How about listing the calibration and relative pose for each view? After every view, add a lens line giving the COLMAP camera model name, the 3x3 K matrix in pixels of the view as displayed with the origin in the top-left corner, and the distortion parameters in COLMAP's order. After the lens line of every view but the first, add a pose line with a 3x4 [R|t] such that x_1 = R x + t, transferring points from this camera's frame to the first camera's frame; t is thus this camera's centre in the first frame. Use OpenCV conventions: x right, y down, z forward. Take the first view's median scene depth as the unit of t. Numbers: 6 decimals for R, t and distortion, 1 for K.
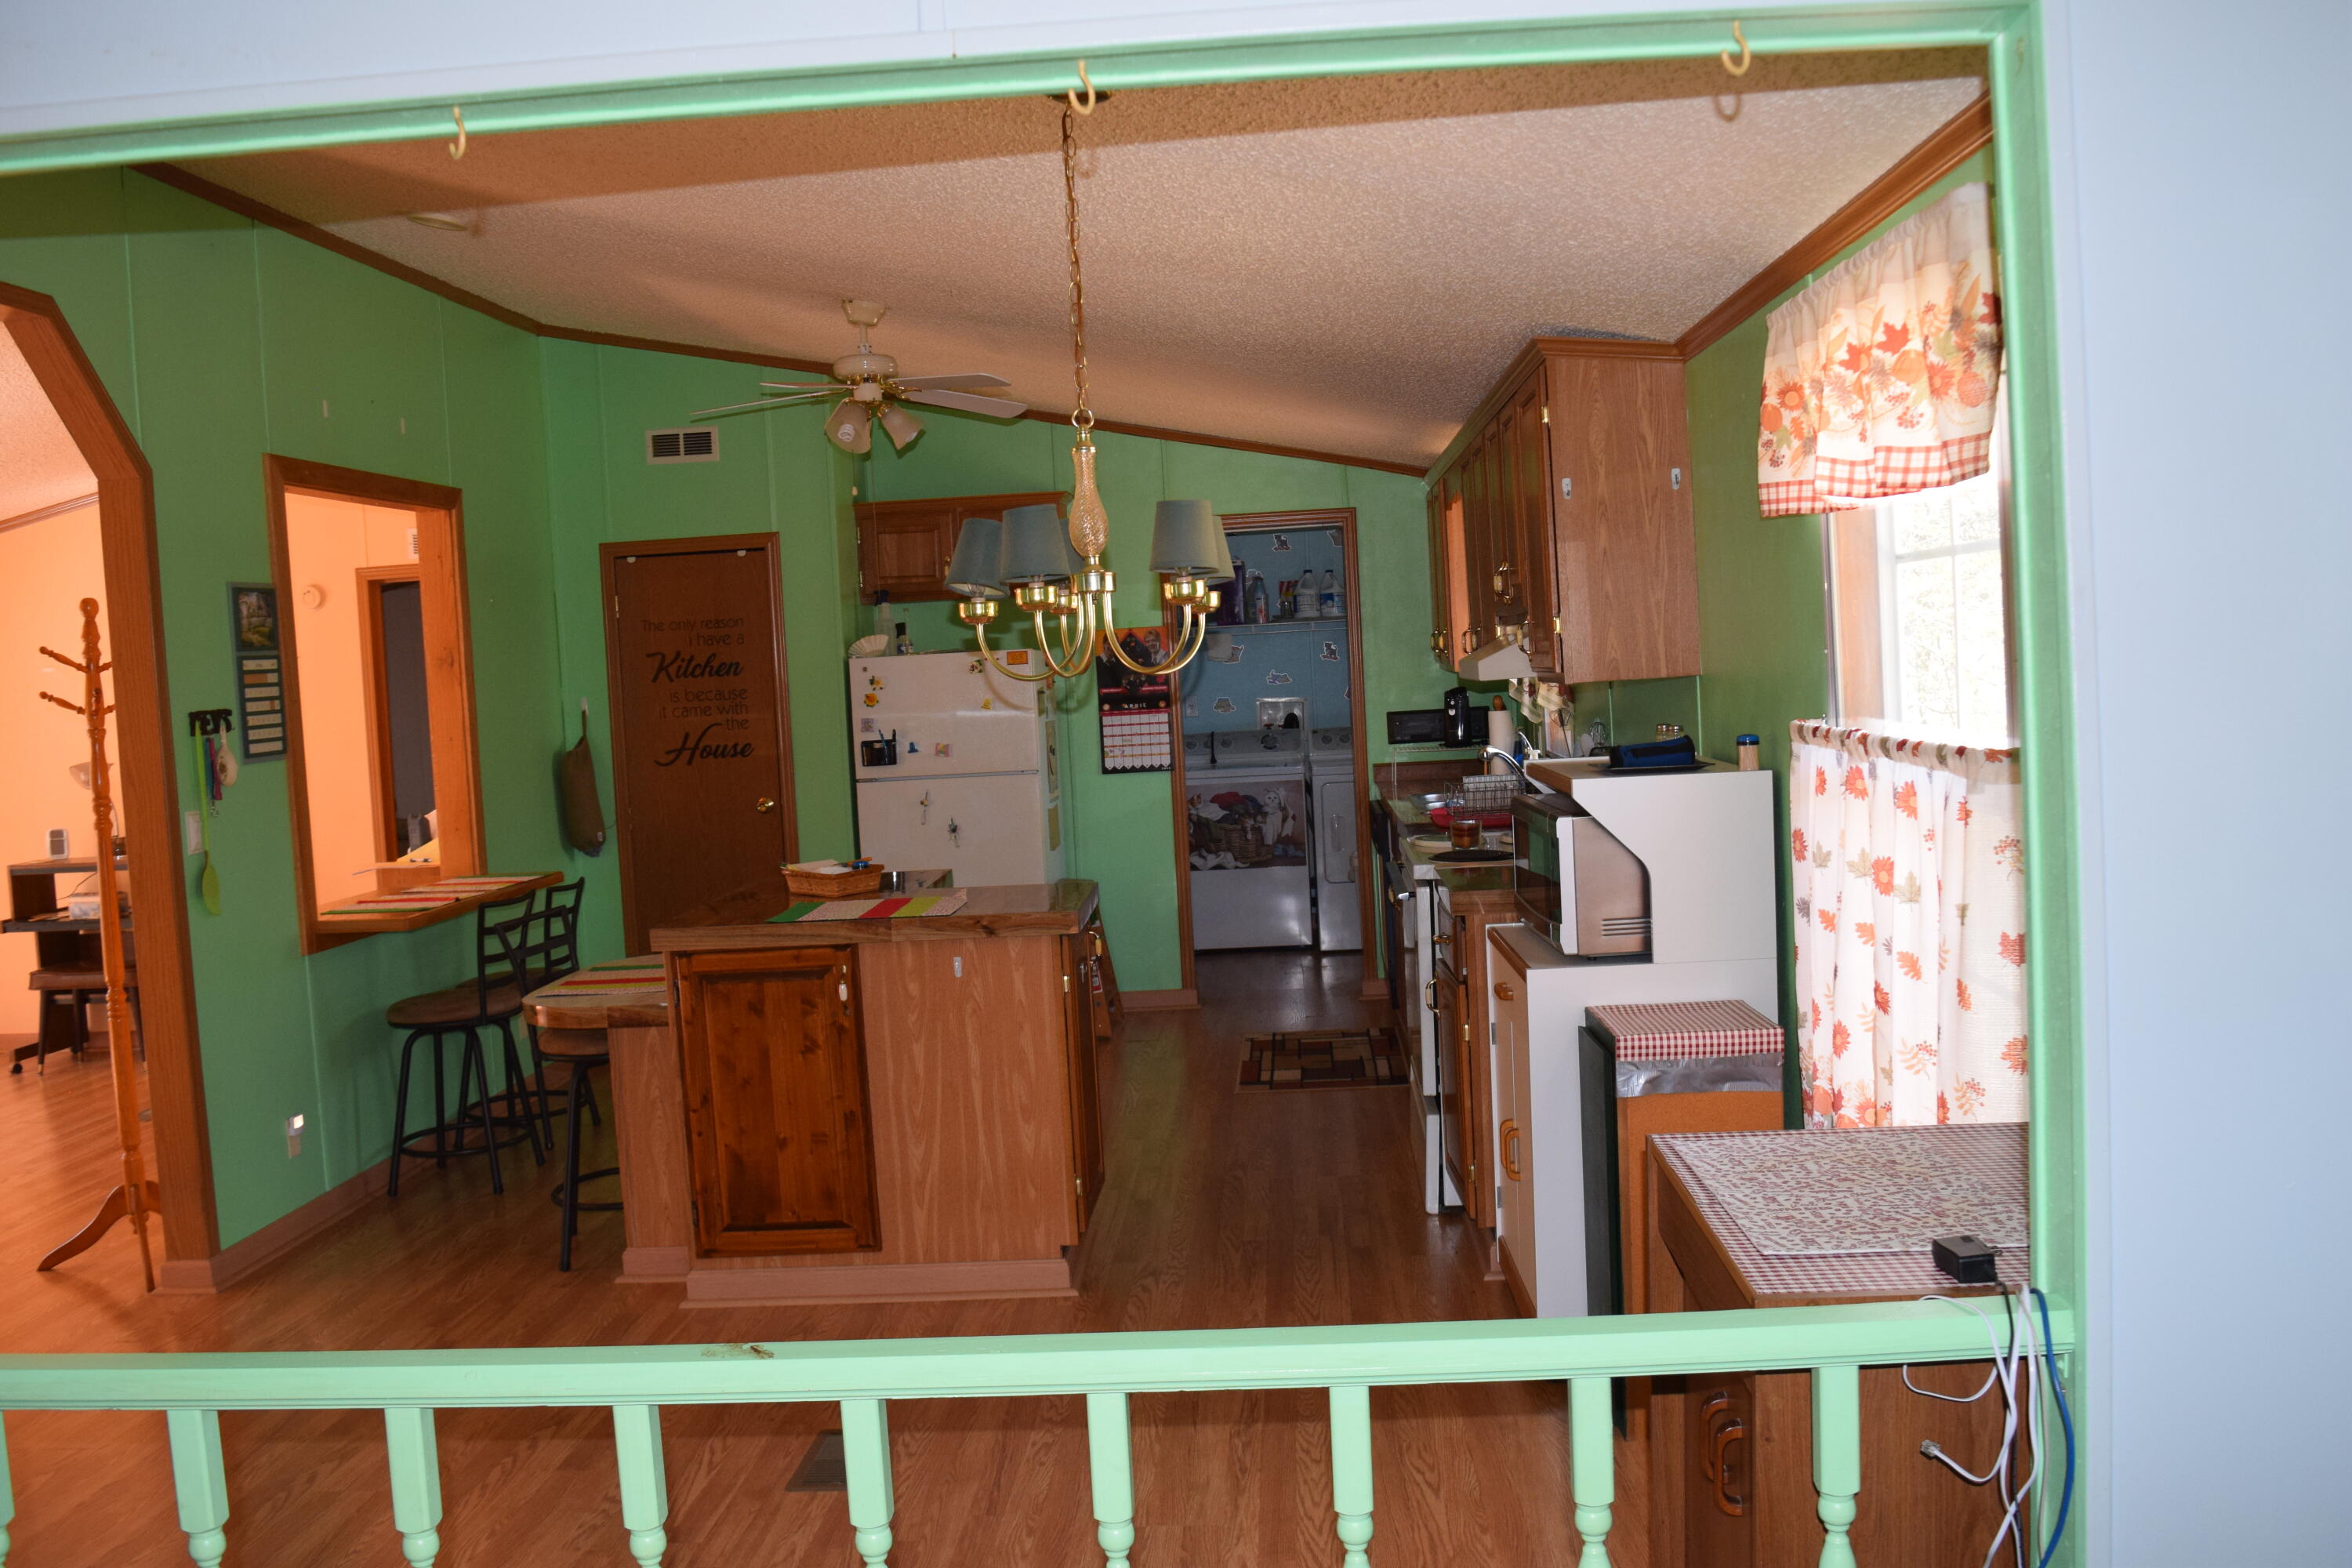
lens RADIAL K [[1898.6, 0, 1169.8], [0, 1898.6, 775.5], [0, 0, 1]] dist [-0.060752, -0.002382]
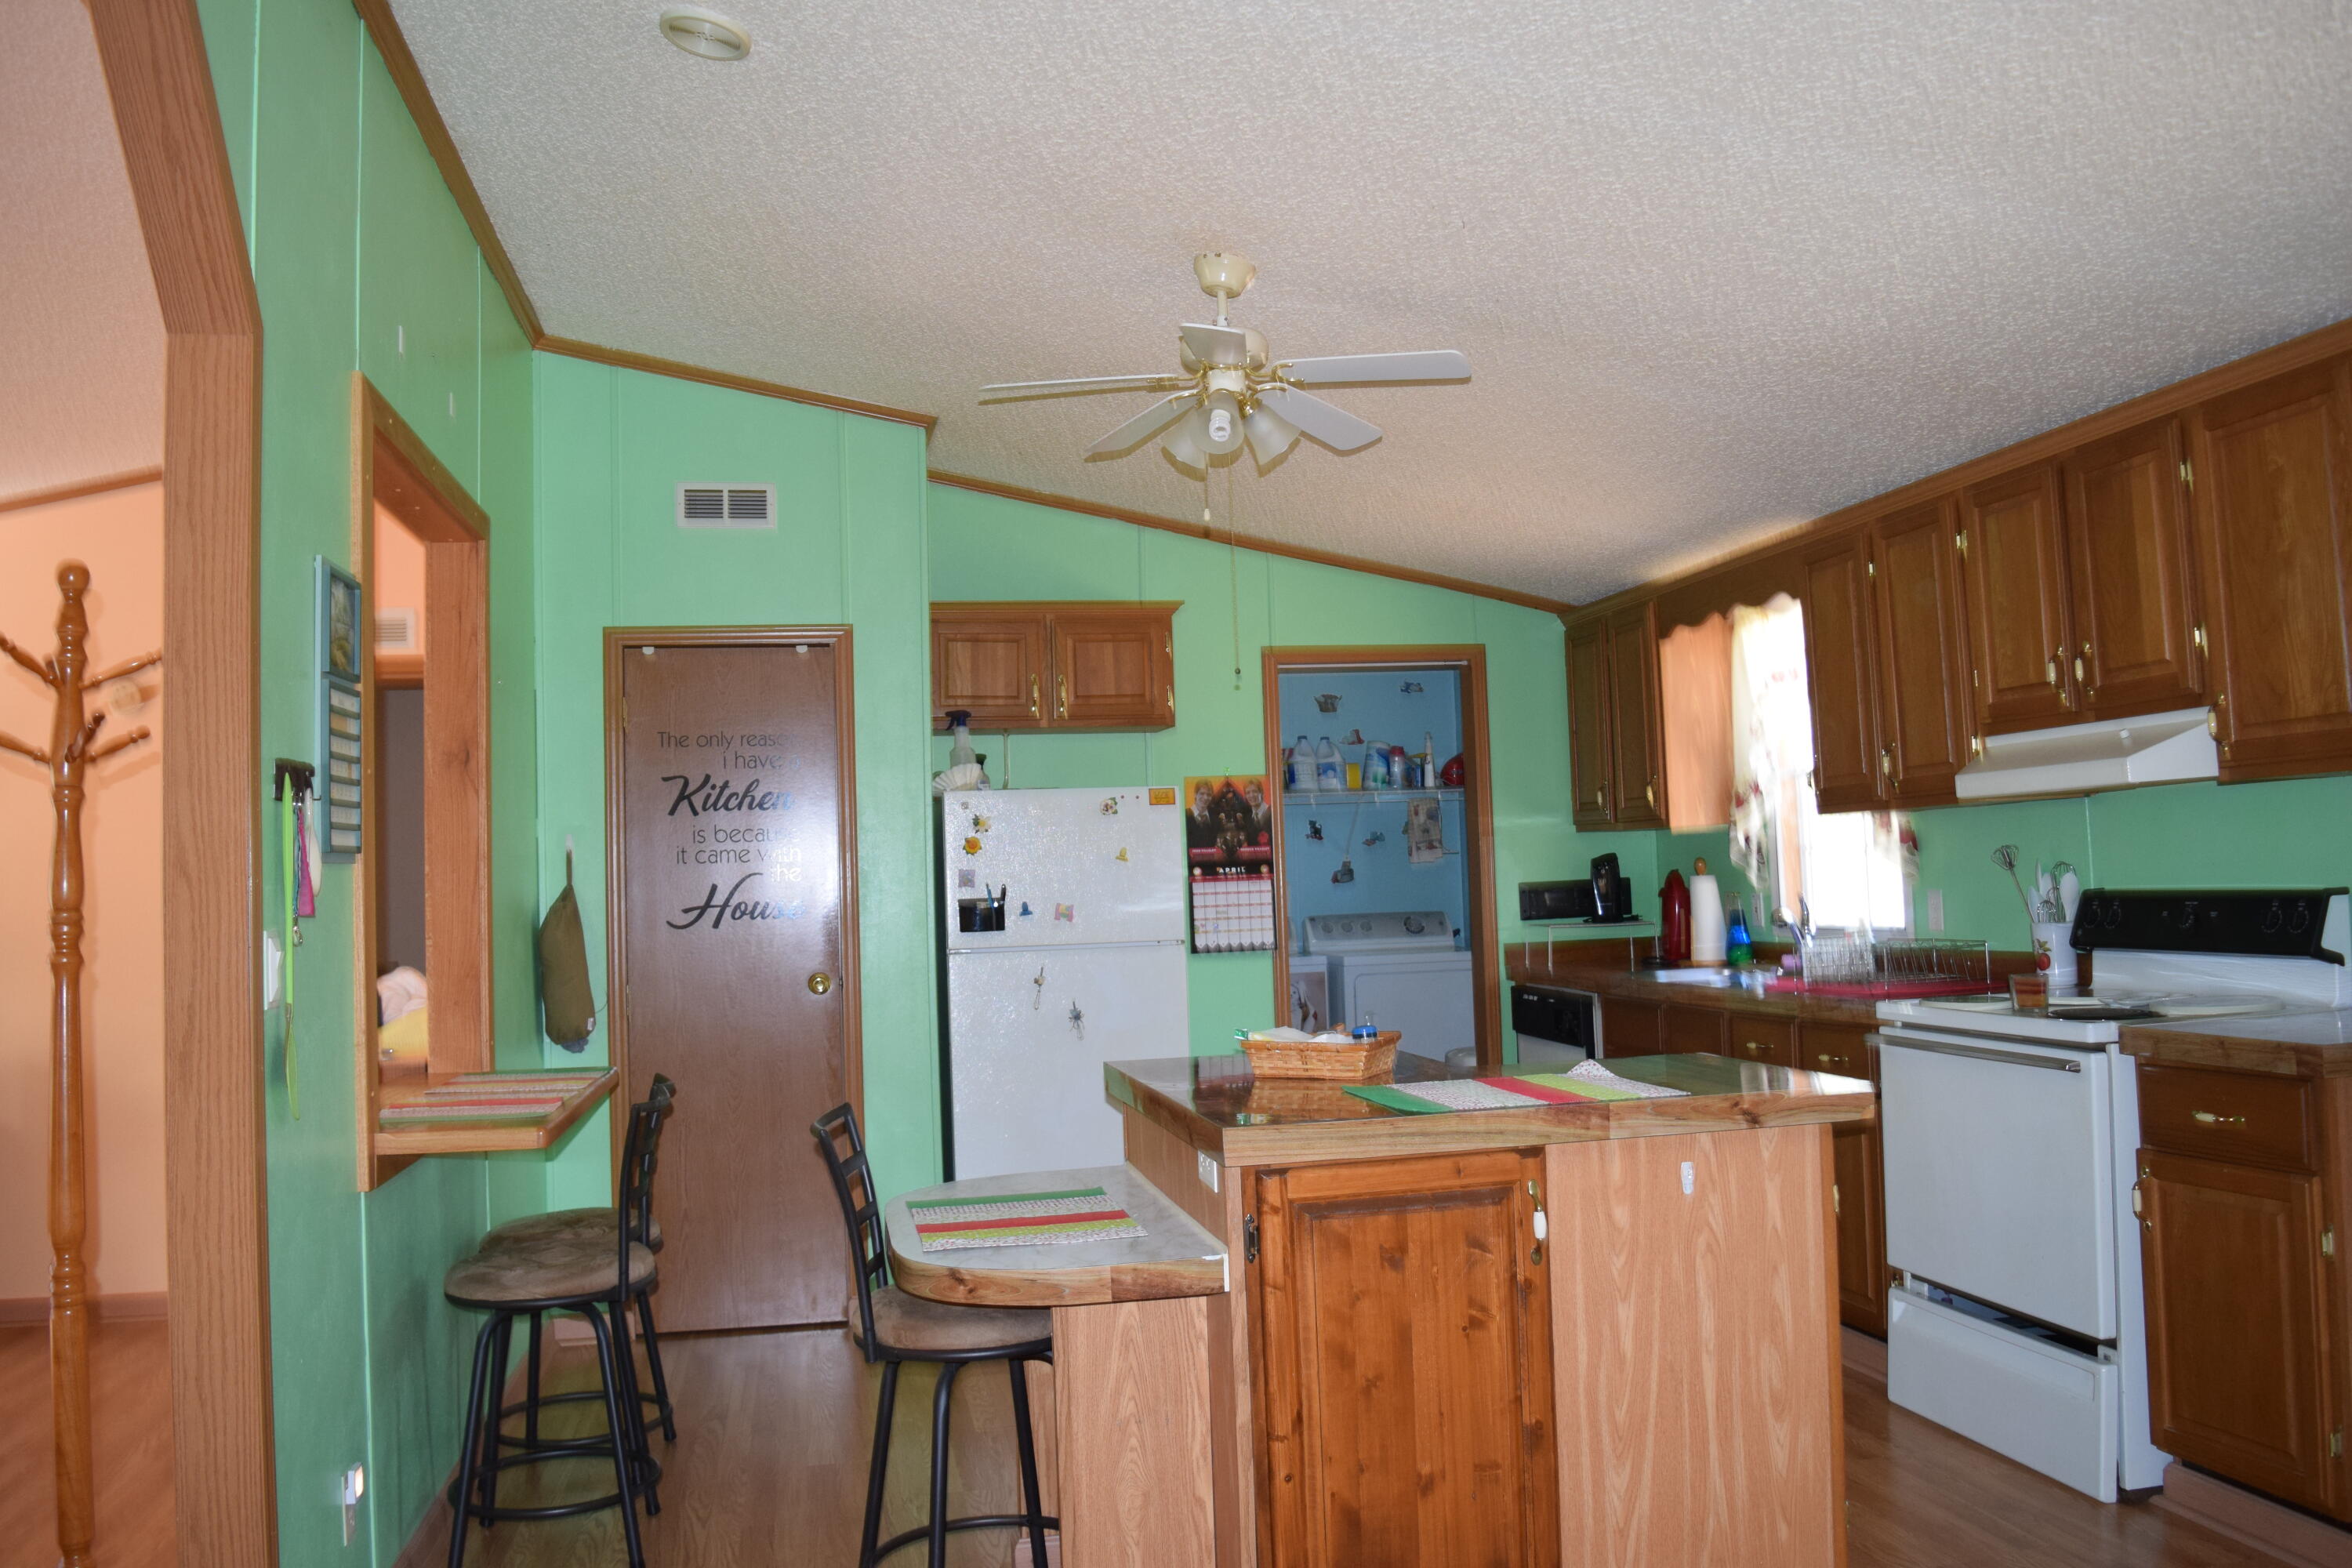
lens RADIAL K [[1814.3, 0, 1186.3], [0, 1814.3, 772.4], [0, 0, 1]] dist [-0.094404, -0.001358]
pose [[0.966384, 0.035786, 0.254601, -0.261934], [-0.001519, 0.991043, -0.133532, 0.028354], [-0.257099, 0.128656, 0.957783, 0.273042]]
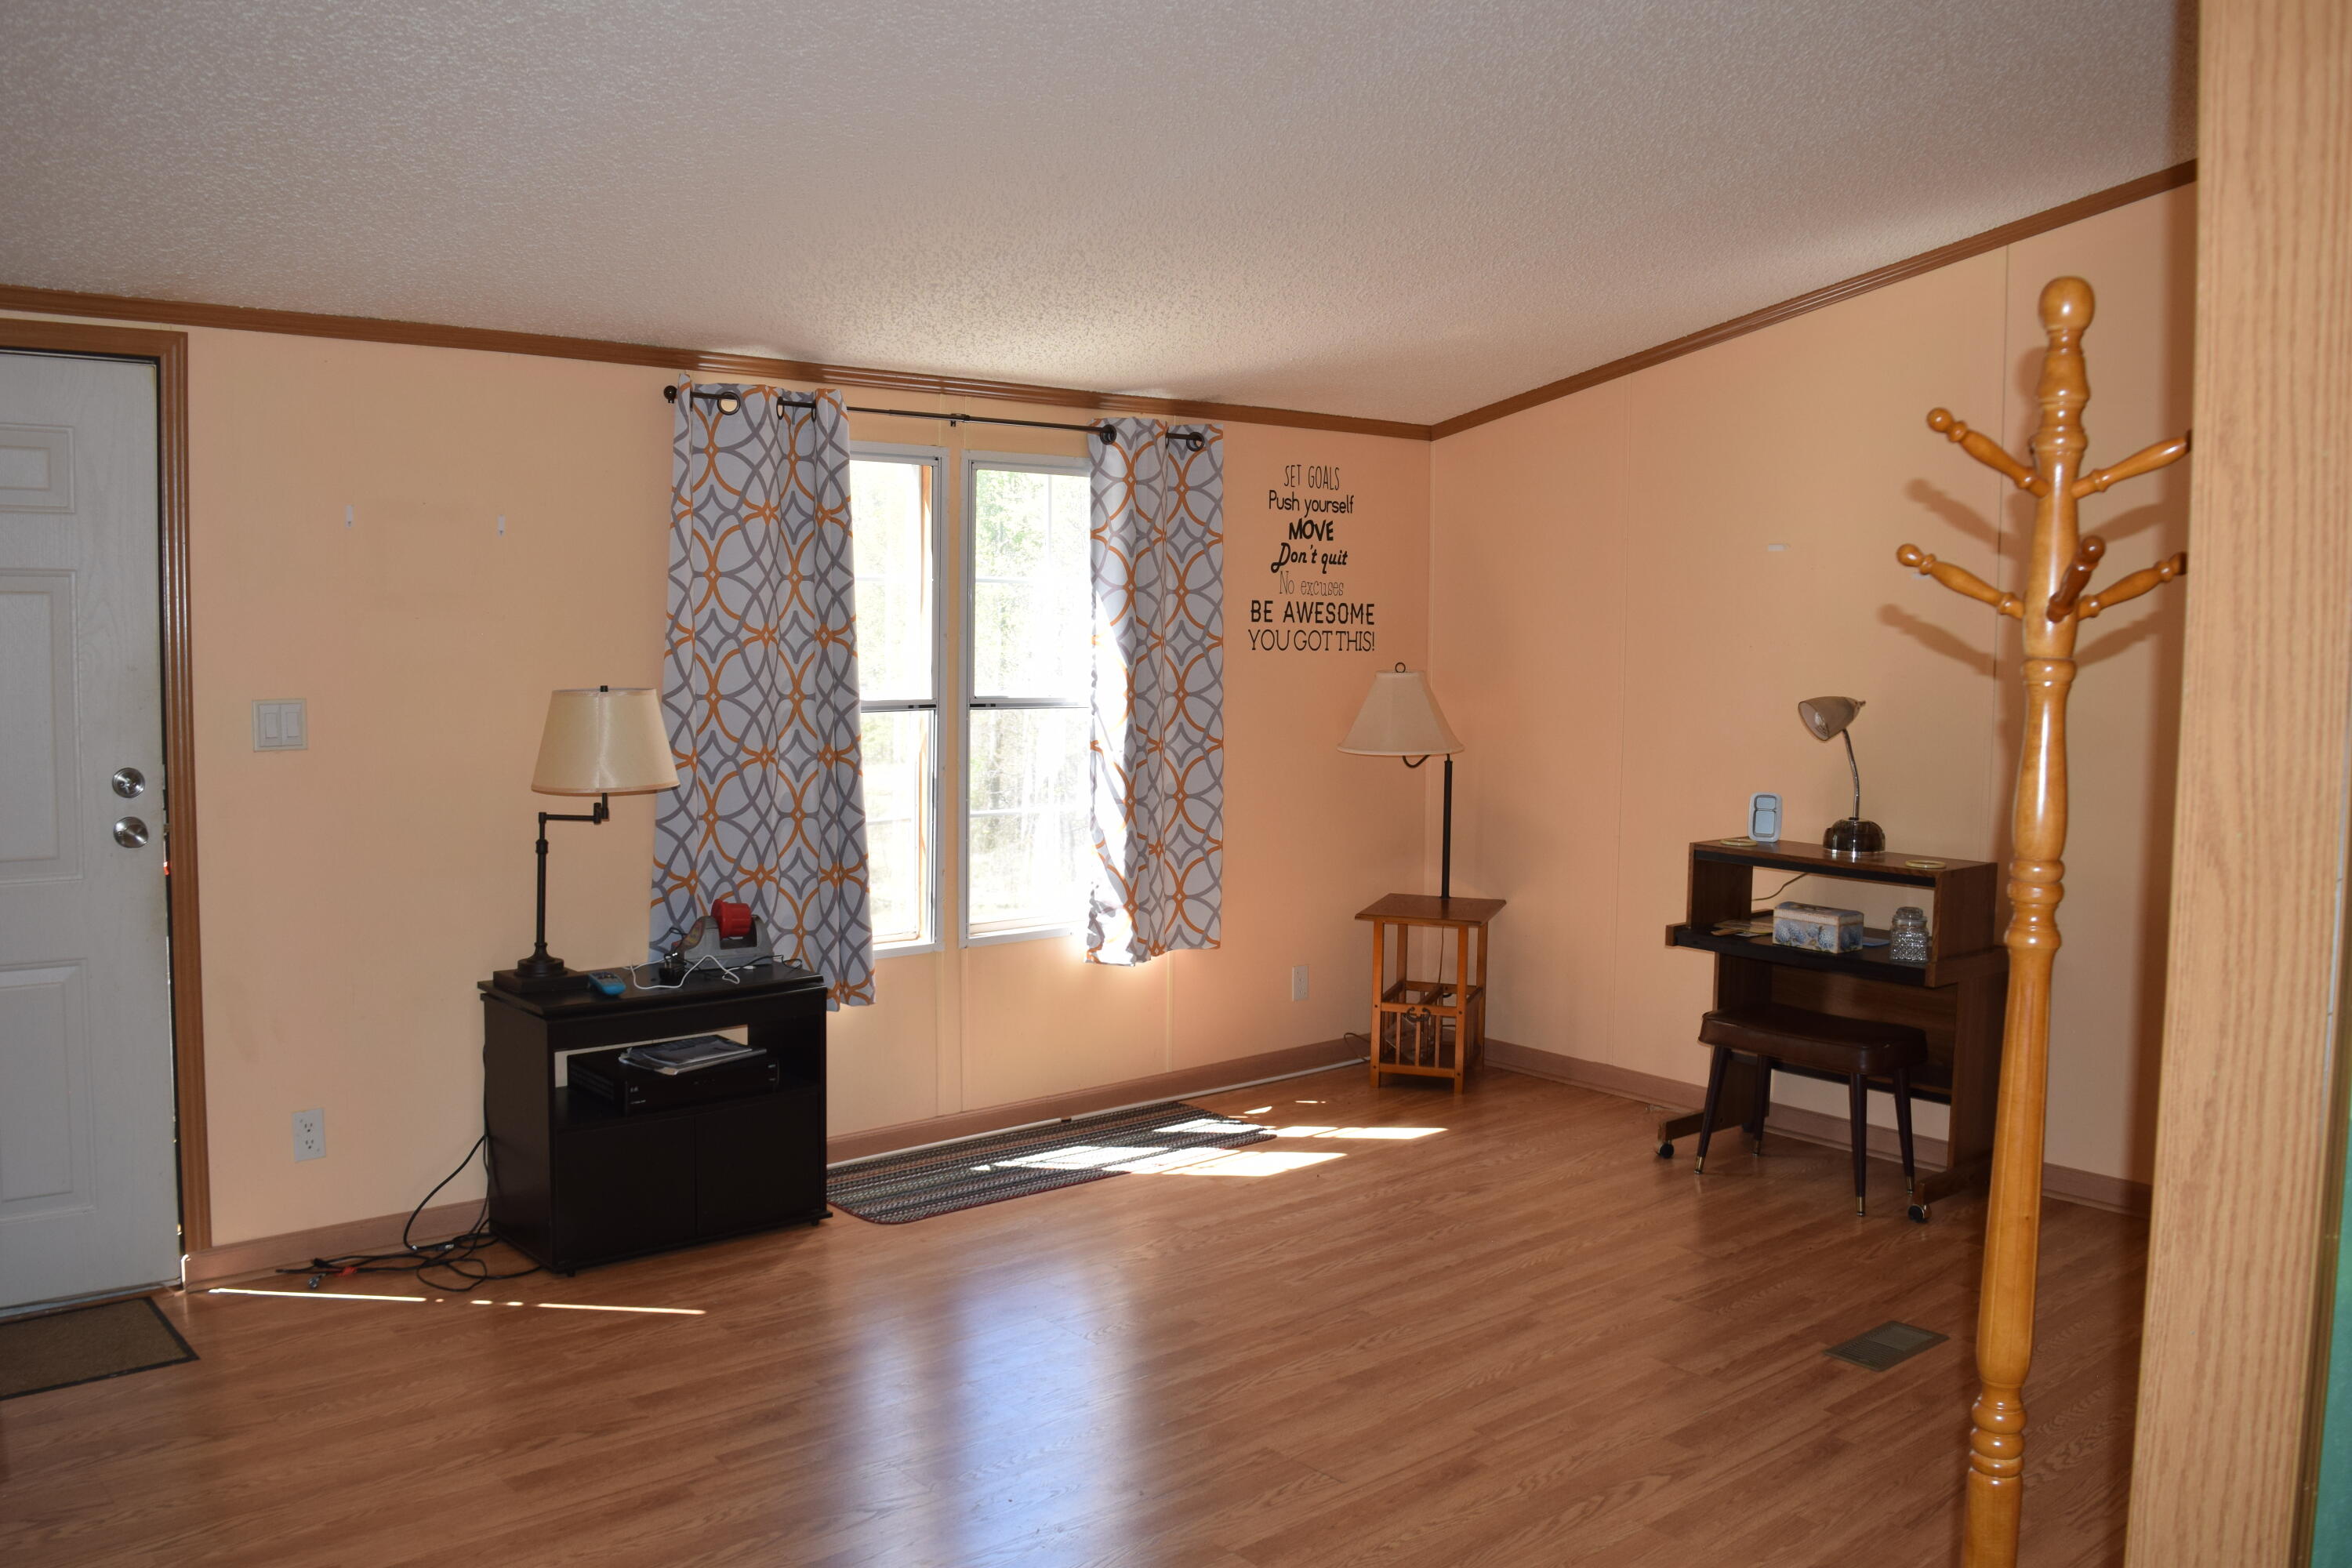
lens RADIAL K [[1898.6, 0, 1184.0], [0, 1898.6, 795.2], [0, 0, 1]] dist [-0.060752, -0.002382]
pose [[0.689711, 0.120734, -0.713949, -0.298857], [-0.083591, 0.992685, 0.087118, -0.012775], [0.719244, -0.000406, 0.694758, 0.441516]]
